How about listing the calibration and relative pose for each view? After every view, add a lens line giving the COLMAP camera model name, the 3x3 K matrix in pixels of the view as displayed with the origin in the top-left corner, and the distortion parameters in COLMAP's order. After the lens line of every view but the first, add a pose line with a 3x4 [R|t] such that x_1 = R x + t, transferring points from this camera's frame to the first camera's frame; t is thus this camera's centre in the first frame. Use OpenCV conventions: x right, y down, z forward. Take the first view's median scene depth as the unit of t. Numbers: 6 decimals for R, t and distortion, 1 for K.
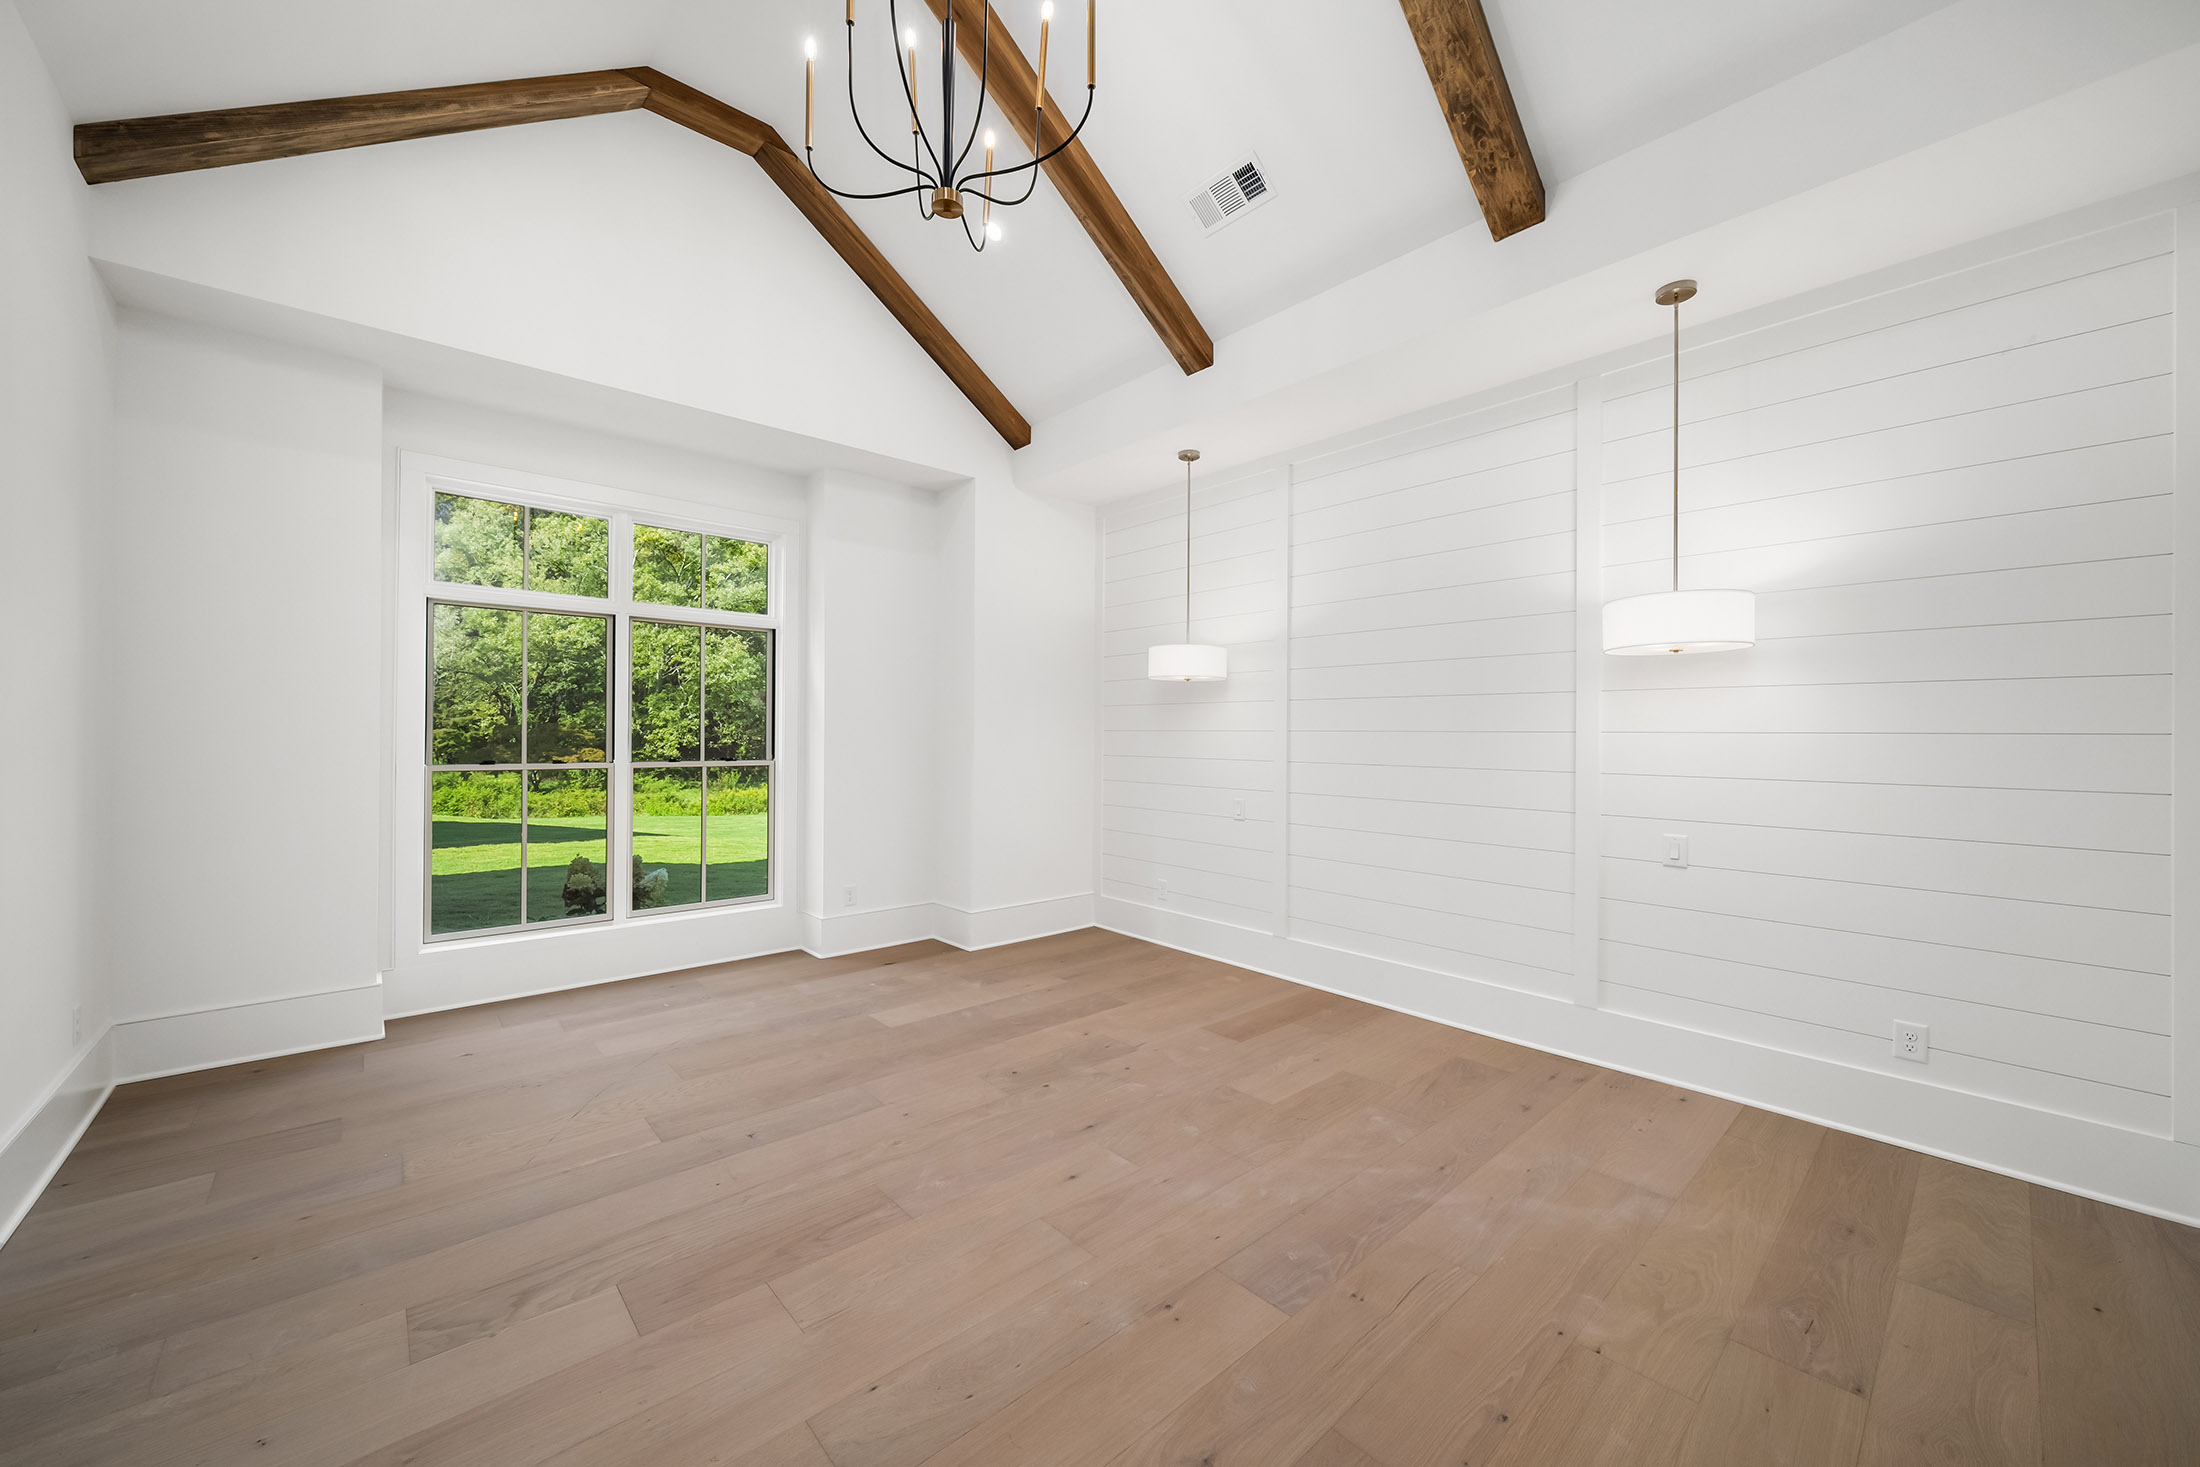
lens RADIAL K [[830.0, 0, 1101.2], [0, 830.0, 733.6], [0, 0, 1]] dist [0.002800, -0.000020]
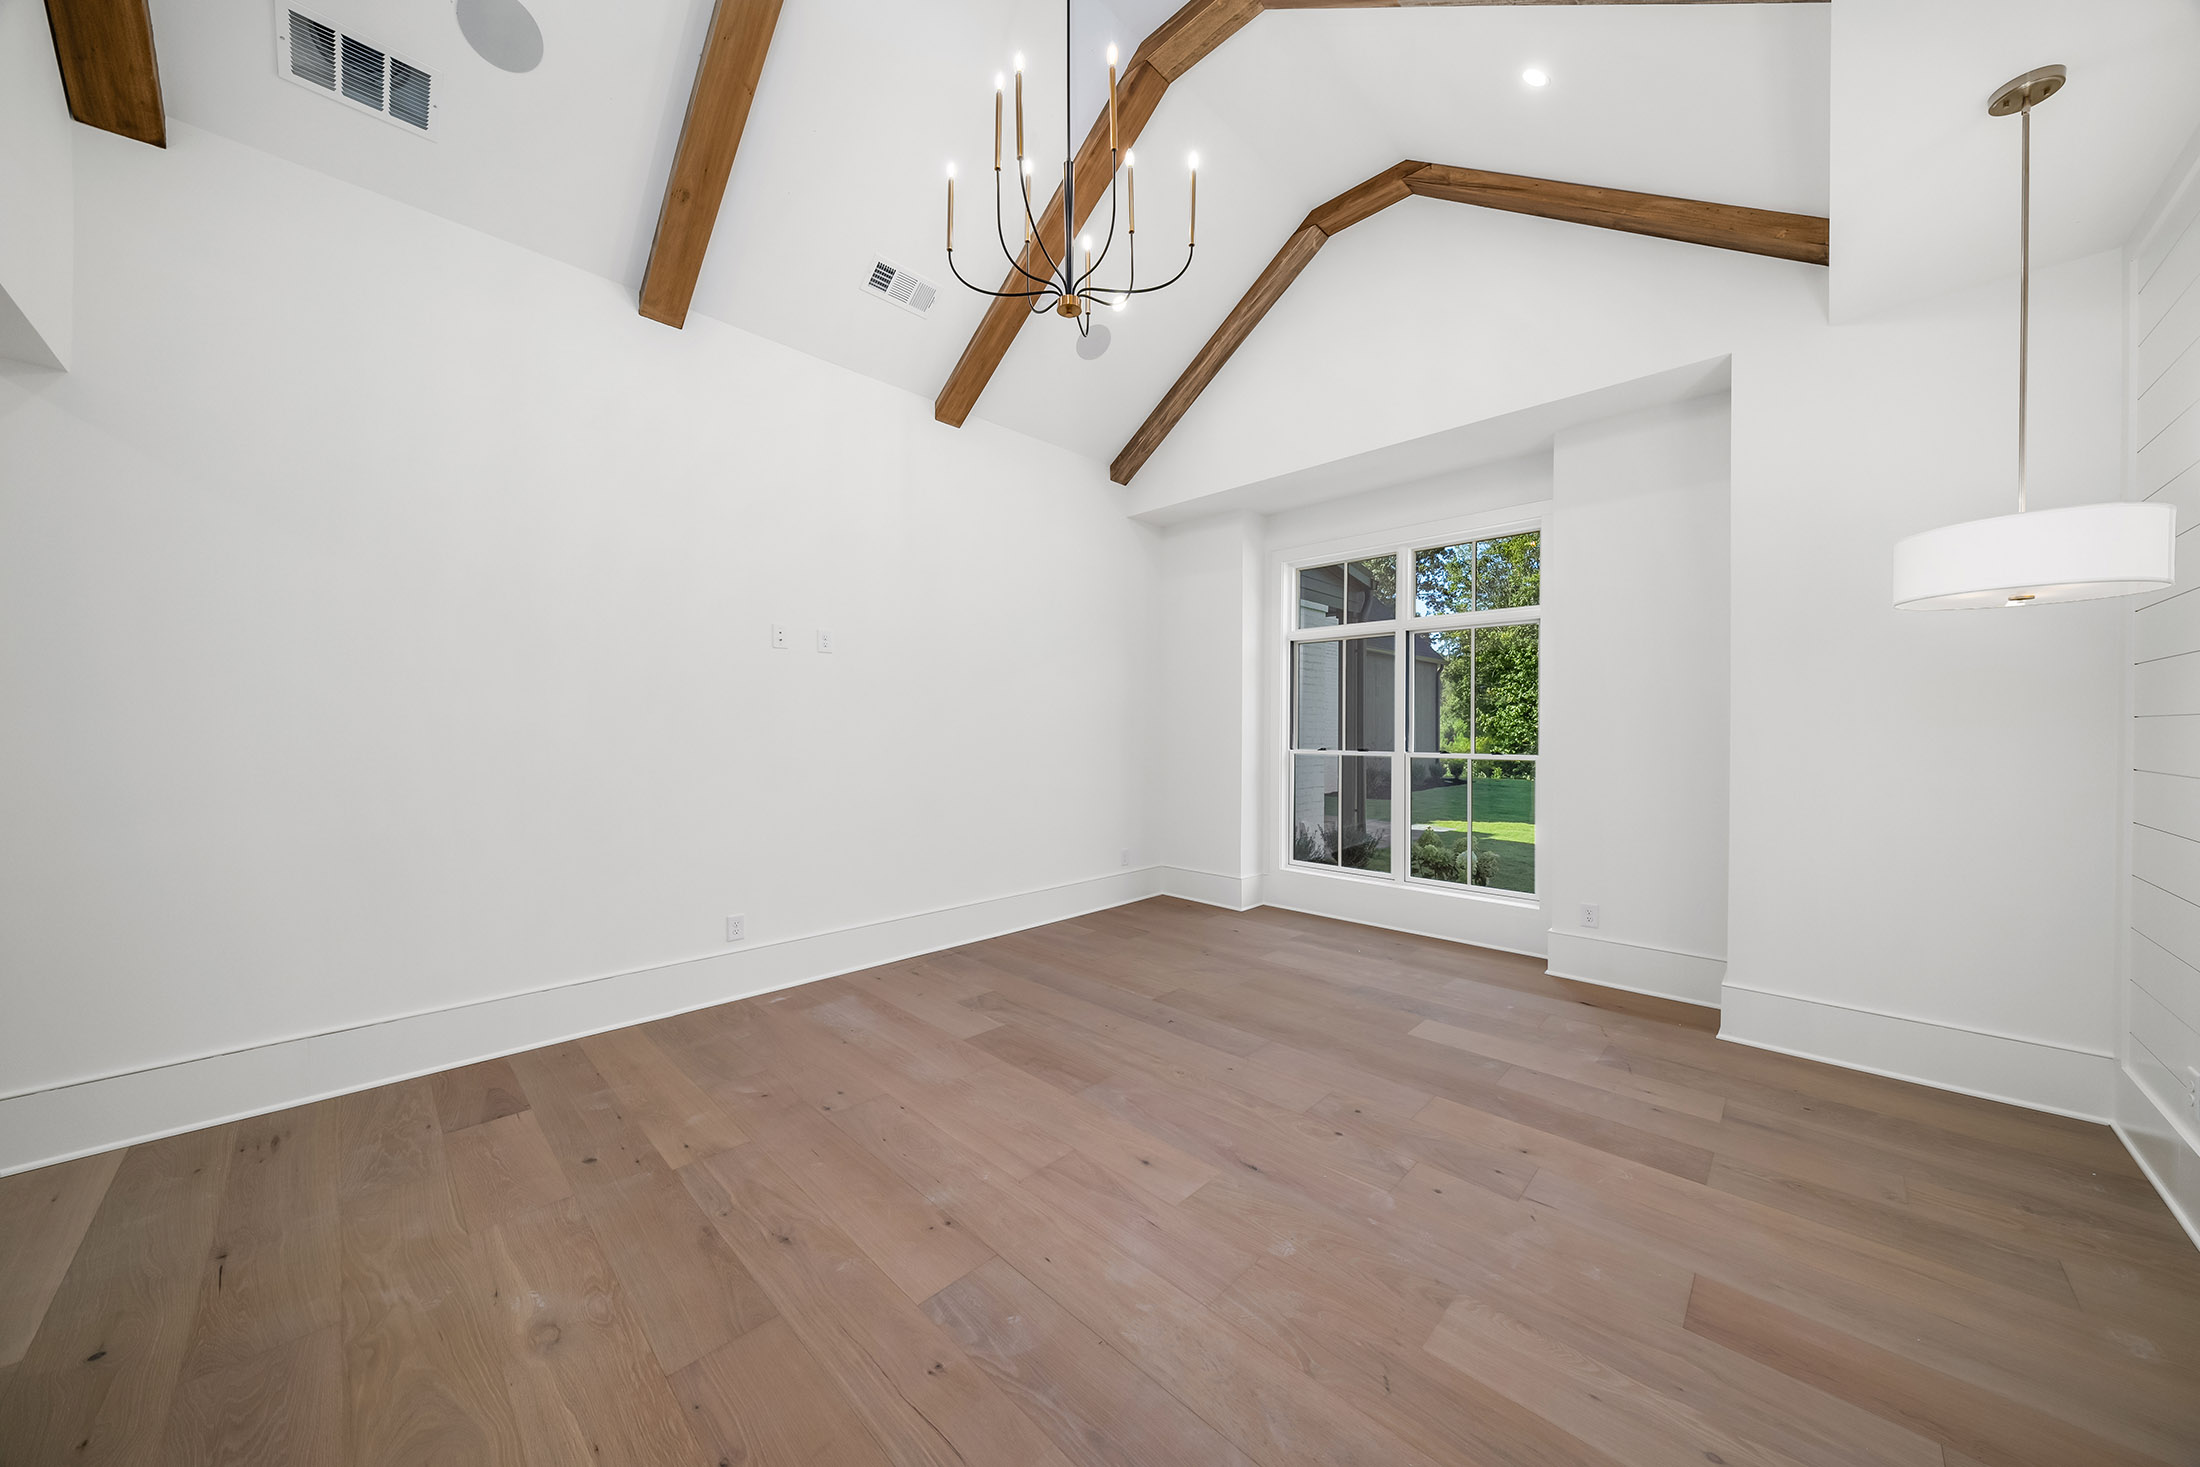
lens RADIAL K [[742.2, 0, 1100.6], [0, 742.2, 733.7], [0, 0, 1]] dist [-0.001453, -0.000041]
pose [[0.061321, 0.001274, -0.998117, 0.588263], [-0.000111, 0.999999, 0.001270, 0.007710], [0.998118, 0.000033, 0.061322, 0.606997]]
